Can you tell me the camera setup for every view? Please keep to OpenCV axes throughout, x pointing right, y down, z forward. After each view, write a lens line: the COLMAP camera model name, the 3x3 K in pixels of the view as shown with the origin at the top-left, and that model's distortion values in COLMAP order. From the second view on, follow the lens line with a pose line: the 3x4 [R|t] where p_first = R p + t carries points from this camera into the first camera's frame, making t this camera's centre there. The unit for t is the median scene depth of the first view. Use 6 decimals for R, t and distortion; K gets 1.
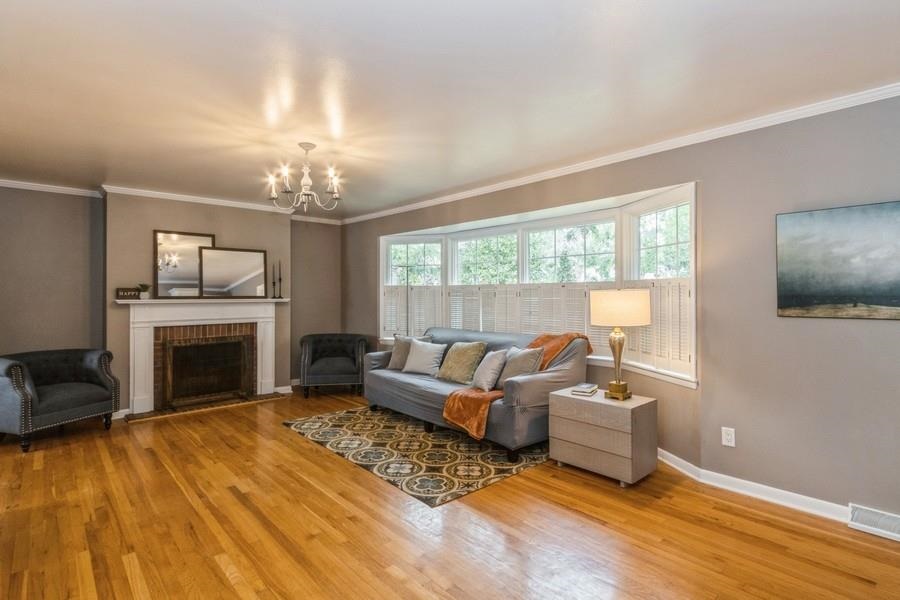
lens RADIAL K [[446.7, 0, 444.0], [0, 446.7, 292.7], [0, 0, 1]] dist [0.002433, -0.002015]
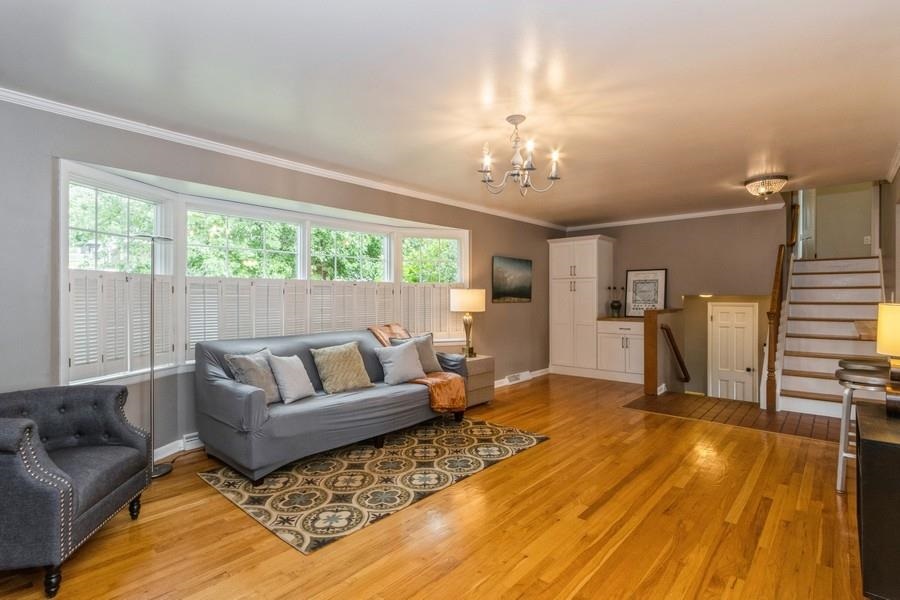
lens RADIAL K [[446.7, 0, 446.9], [0, 446.7, 296.2], [0, 0, 1]] dist [0.002433, -0.002015]
pose [[-0.115459, 0.003724, 0.993305, -0.846444], [-0.002442, 0.999989, -0.004033, 0.018352], [-0.993309, -0.002892, -0.115449, 0.896562]]
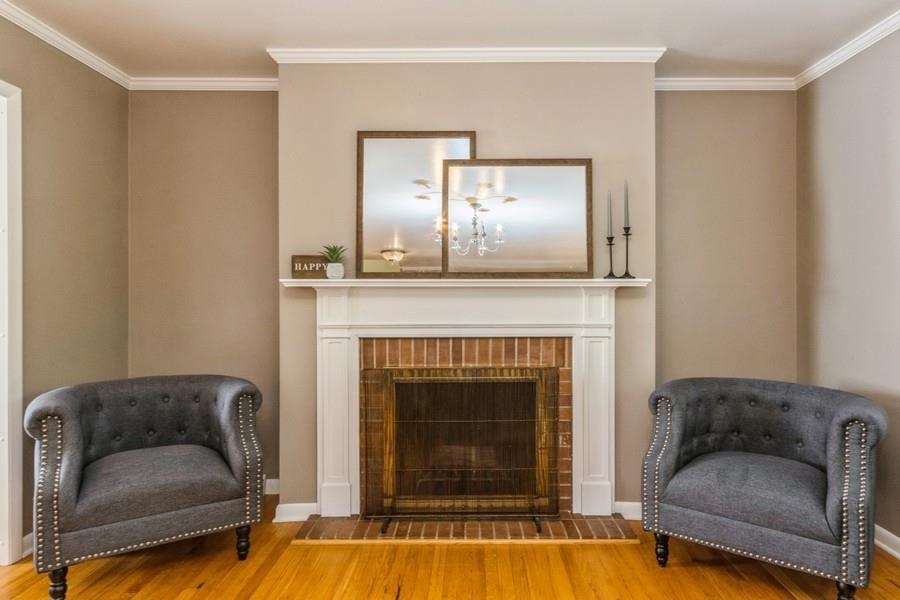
lens RADIAL K [[562.4, 0, 467.8], [0, 562.4, 291.3], [0, 0, 1]] dist [-0.001147, -0.000109]
pose [[0.747345, -0.000386, -0.664436, -0.181325], [0.003490, 0.999988, 0.003345, 0.028069], [0.664427, -0.004819, 0.747337, 0.683765]]
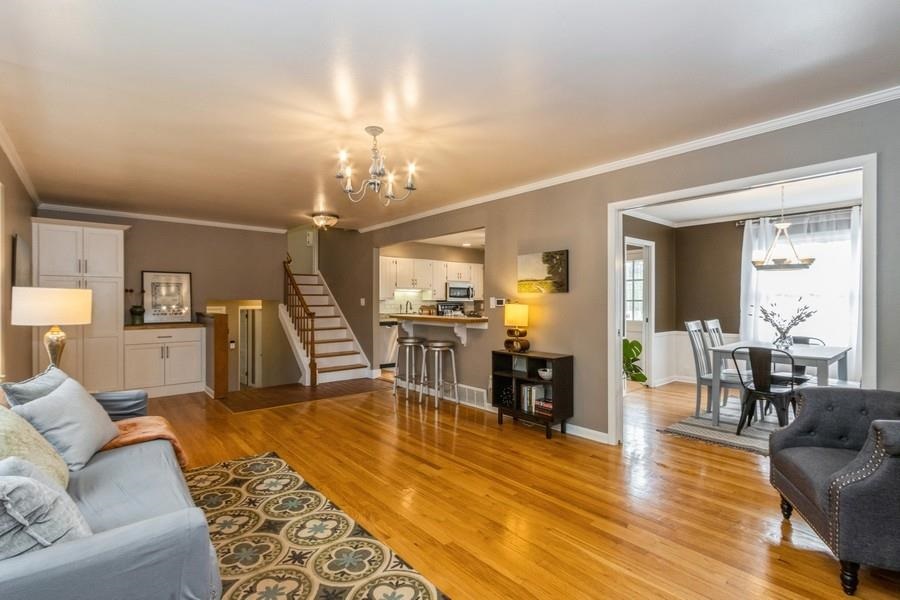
lens RADIAL K [[417.2, 0, 453.0], [0, 417.2, 304.6], [0, 0, 1]] dist [-0.002983, -0.000827]
pose [[-0.999913, 0.000146, 0.013170, -0.348221], [0.000199, 0.999992, 0.004041, 0.018043], [-0.013169, 0.004044, -0.999905, 1.346843]]
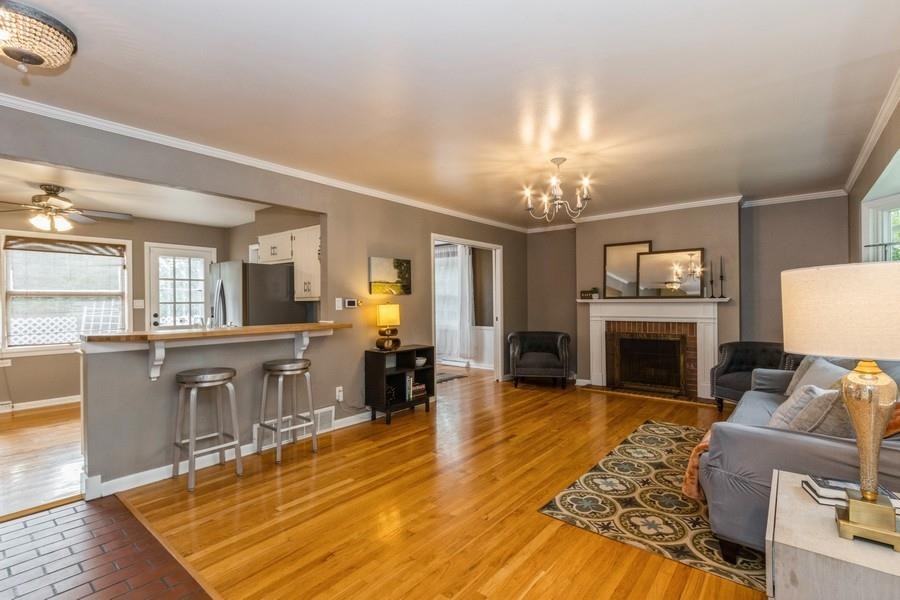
lens RADIAL K [[417.2, 0, 444.4], [0, 417.2, 303.2], [0, 0, 1]] dist [-0.002983, -0.000827]
pose [[0.143460, 0.004906, -0.989644, 0.500344], [0.013686, 0.999882, 0.006941, 0.012725], [0.989562, -0.014540, 0.143376, 0.406470]]
